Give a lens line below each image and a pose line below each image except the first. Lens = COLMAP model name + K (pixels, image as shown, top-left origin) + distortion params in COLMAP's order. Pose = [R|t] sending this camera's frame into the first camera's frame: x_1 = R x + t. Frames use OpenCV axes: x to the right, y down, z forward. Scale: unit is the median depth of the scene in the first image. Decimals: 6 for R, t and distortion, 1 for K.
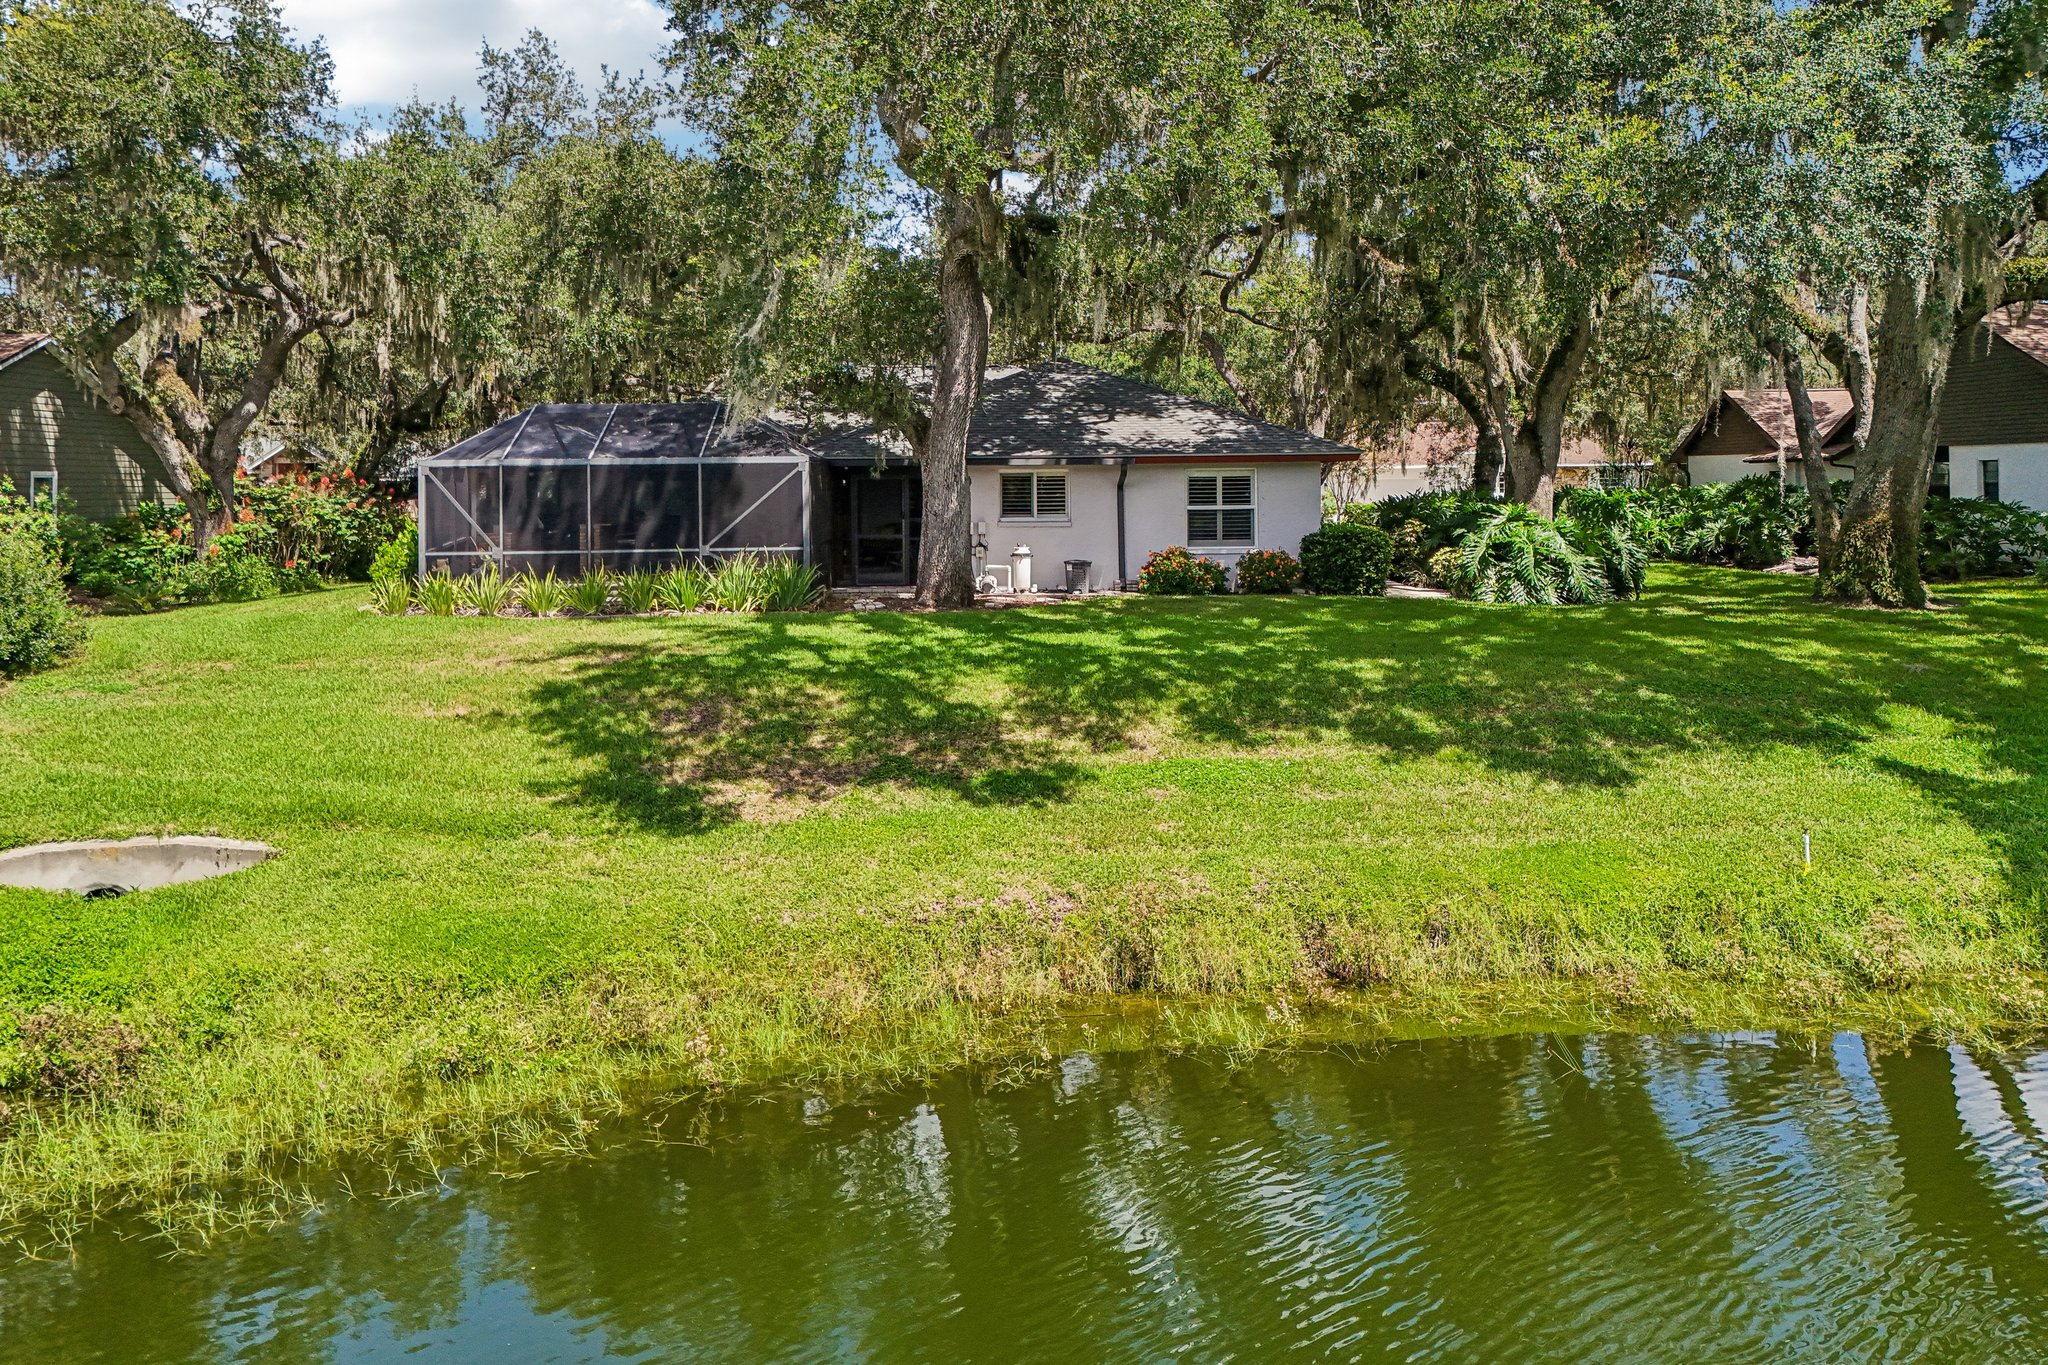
lens RADIAL K [[1470.3, 0, 1024.0], [0, 1470.3, 682.5], [0, 0, 1]] dist [0.095847, -0.085748]
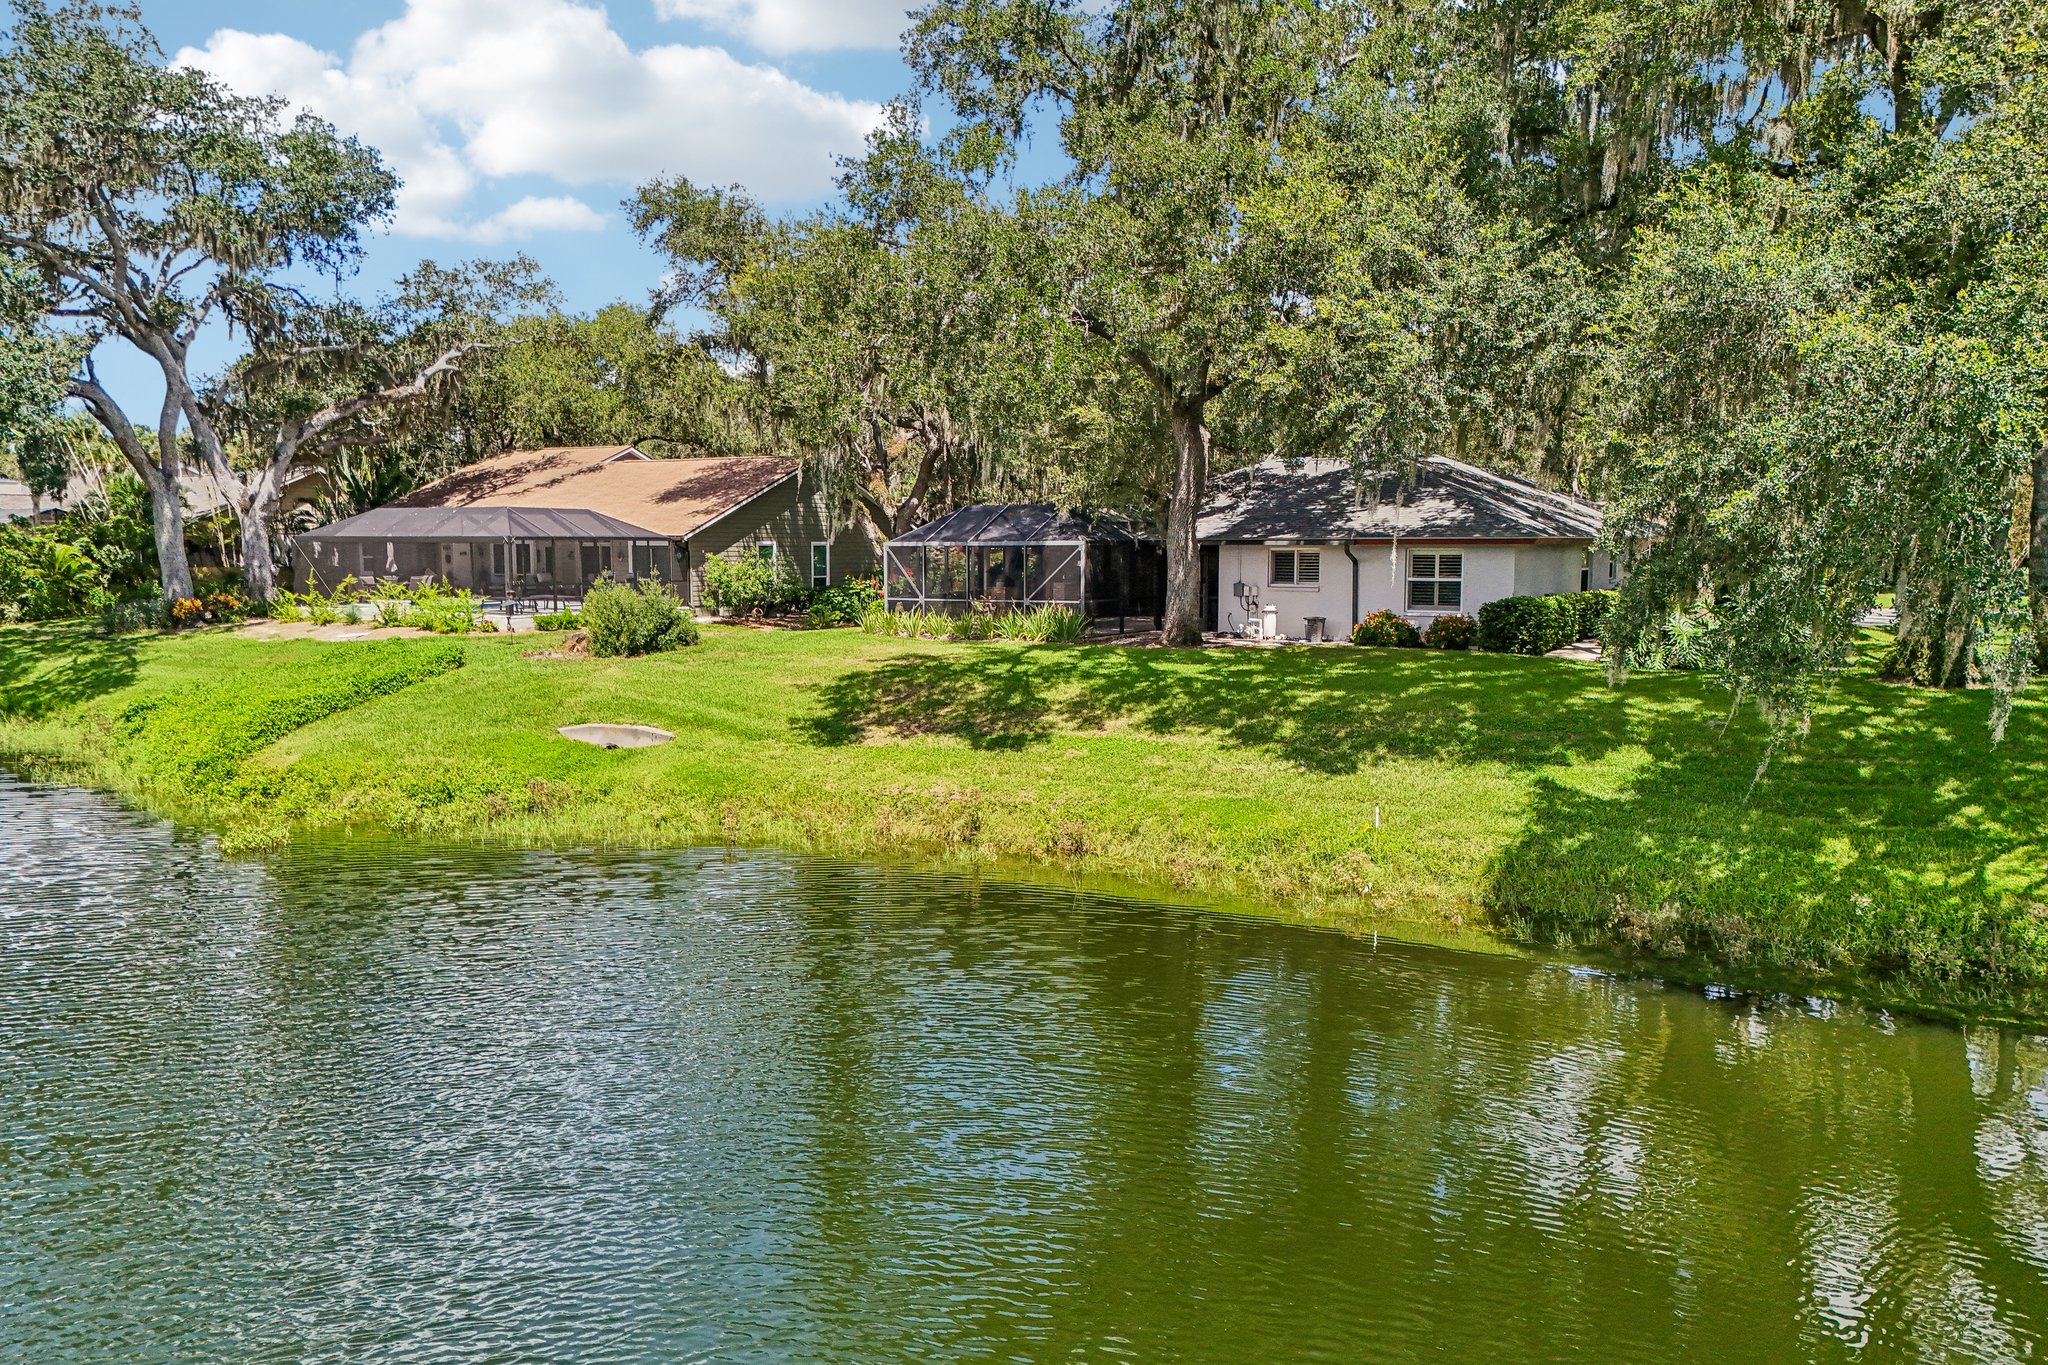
lens RADIAL K [[1470.3, 0, 1024.0], [0, 1470.3, 682.5], [0, 0, 1]] dist [0.095847, -0.085748]
pose [[0.834051, 0.060865, -0.548319, 0.545878], [-0.080163, 0.996718, -0.011297, 0.011193], [0.545832, 0.053377, 0.836193, -0.242865]]
